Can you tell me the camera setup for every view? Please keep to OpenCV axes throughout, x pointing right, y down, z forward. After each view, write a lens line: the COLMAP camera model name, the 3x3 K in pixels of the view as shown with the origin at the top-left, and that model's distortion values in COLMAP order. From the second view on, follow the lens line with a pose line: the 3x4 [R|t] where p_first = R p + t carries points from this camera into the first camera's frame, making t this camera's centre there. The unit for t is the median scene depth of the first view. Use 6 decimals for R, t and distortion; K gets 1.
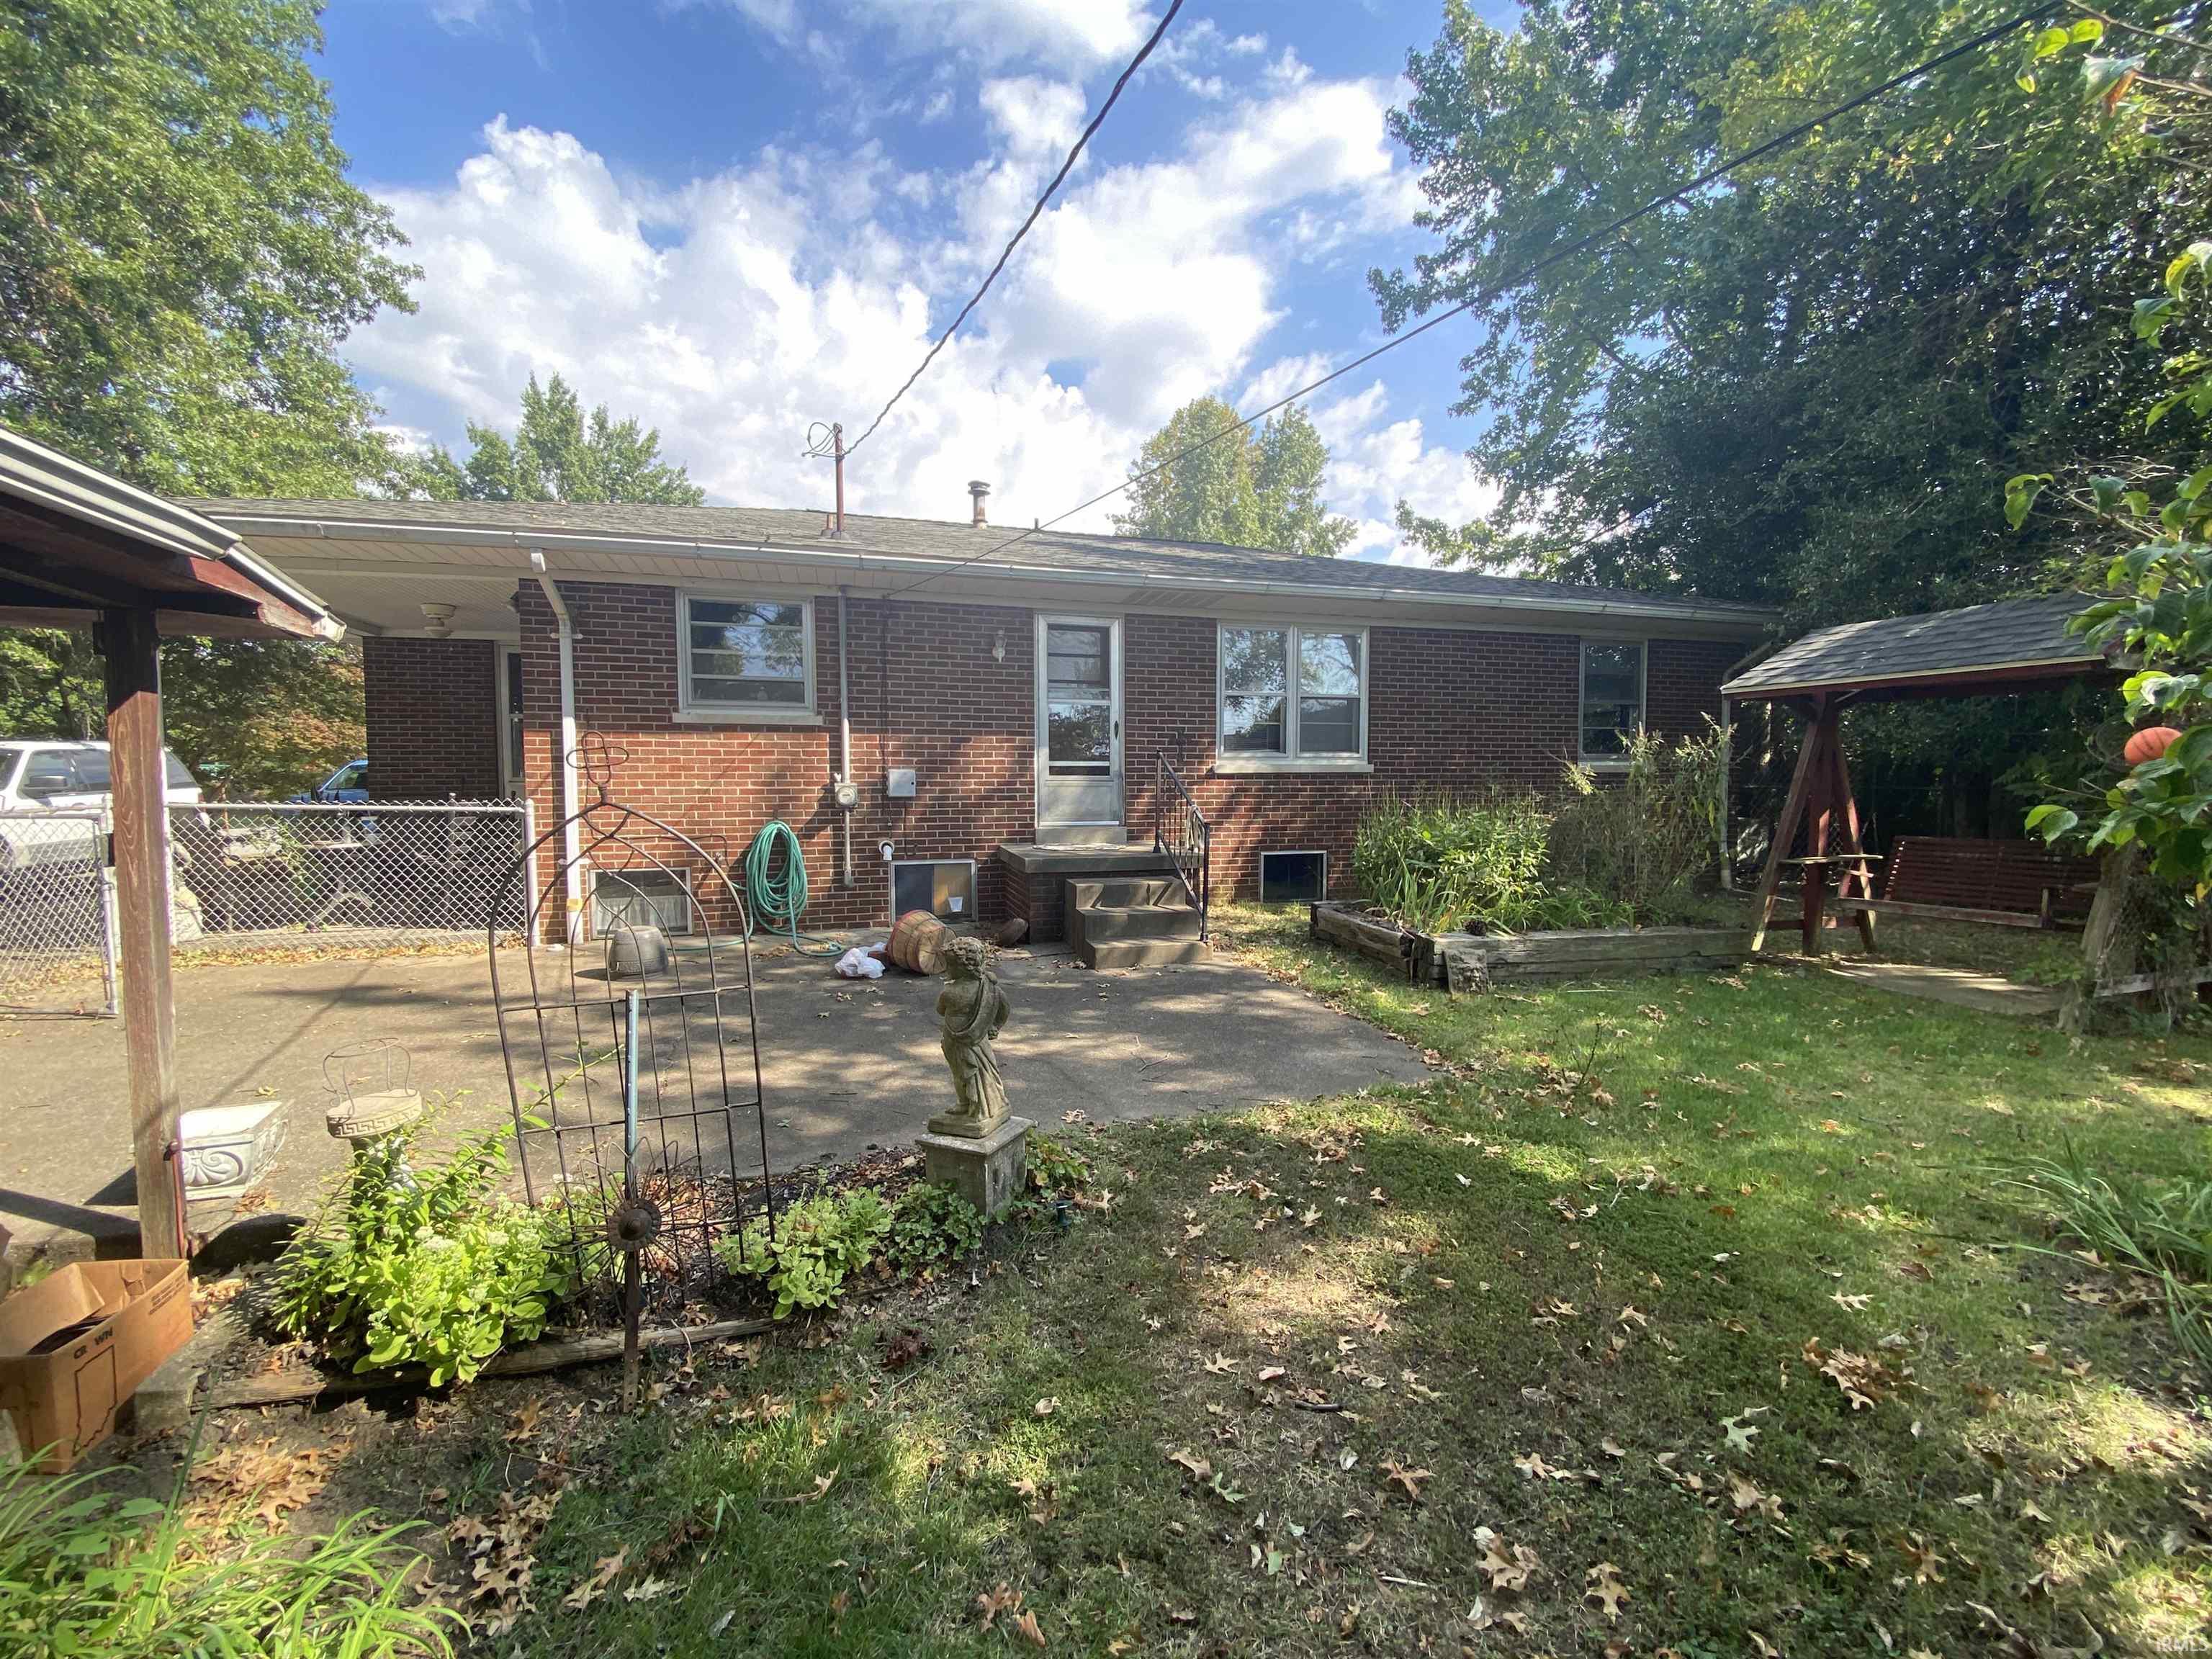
lens RADIAL K [[874.5, 0, 1106.0], [0, 874.5, 829.5], [0, 0, 1]] dist [-0.020641, -0.000067]
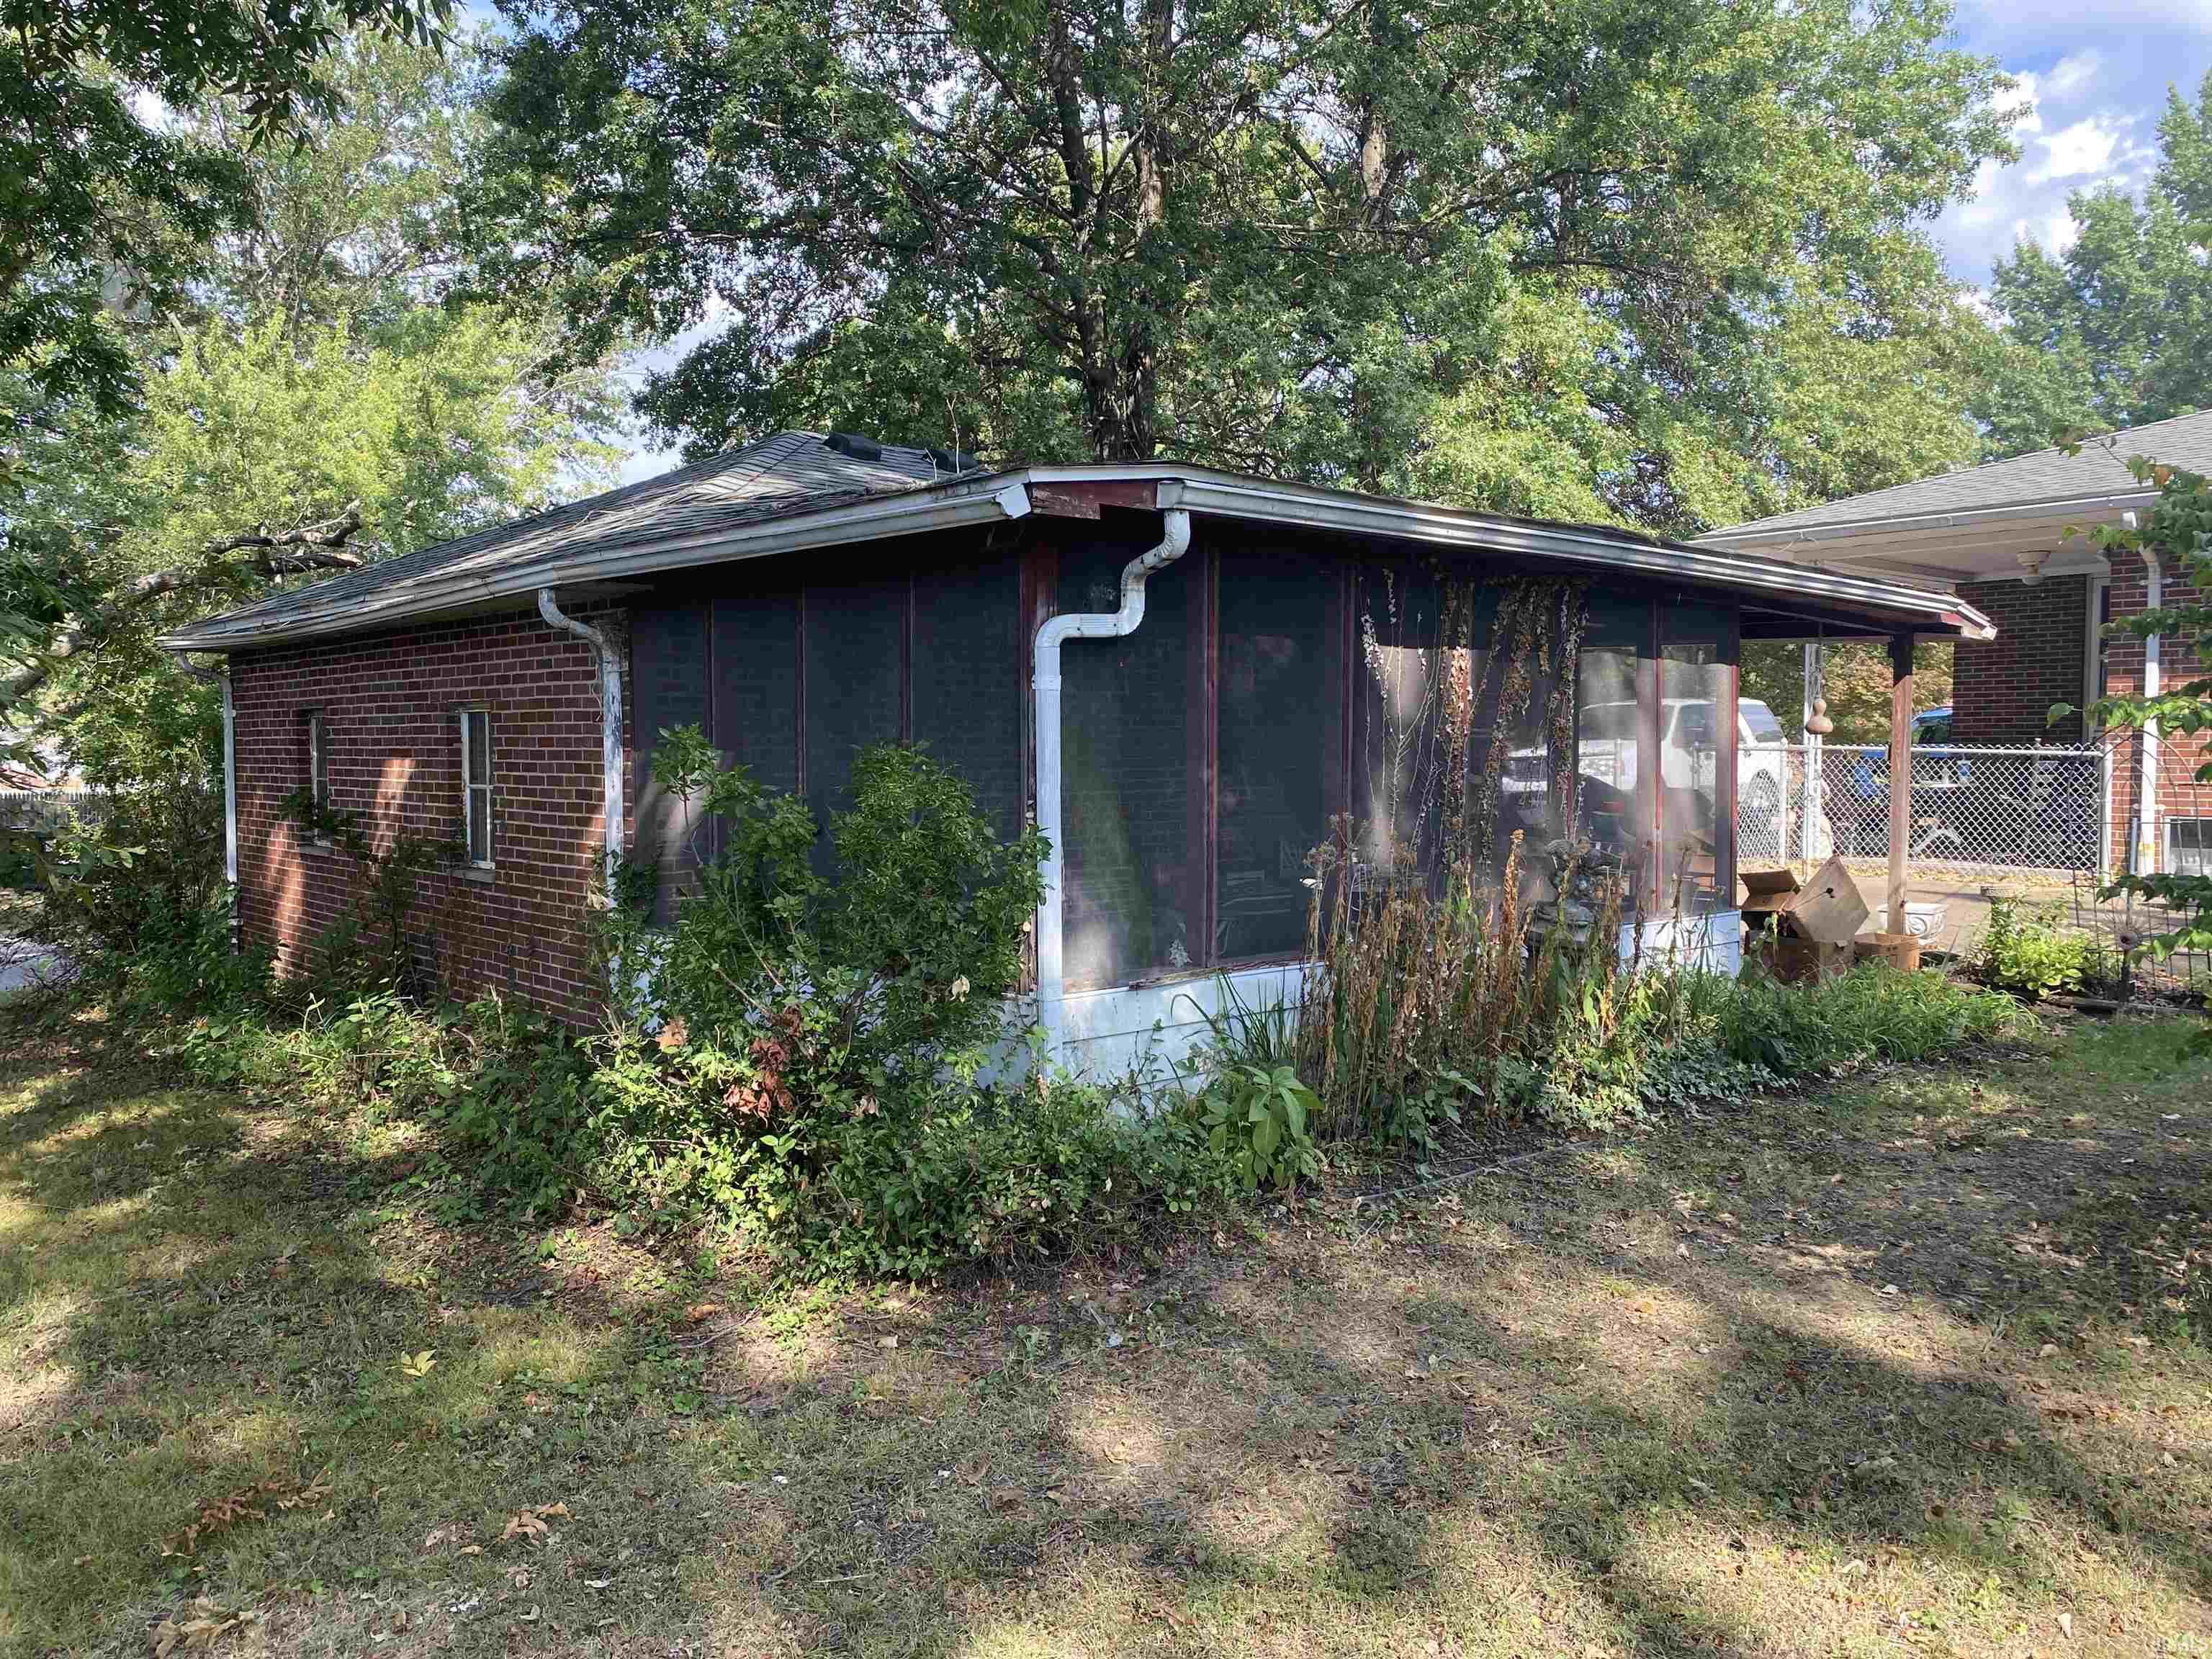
lens RADIAL K [[1696.2, 0, 1106.0], [0, 1696.2, 829.5], [0, 0, 1]] dist [0.032691, -0.007466]
pose [[0.425373, 0.042175, -0.904035, 0.675824], [-0.050395, 0.998467, 0.022869, 0.080378], [0.903614, 0.035831, 0.426846, -0.946314]]
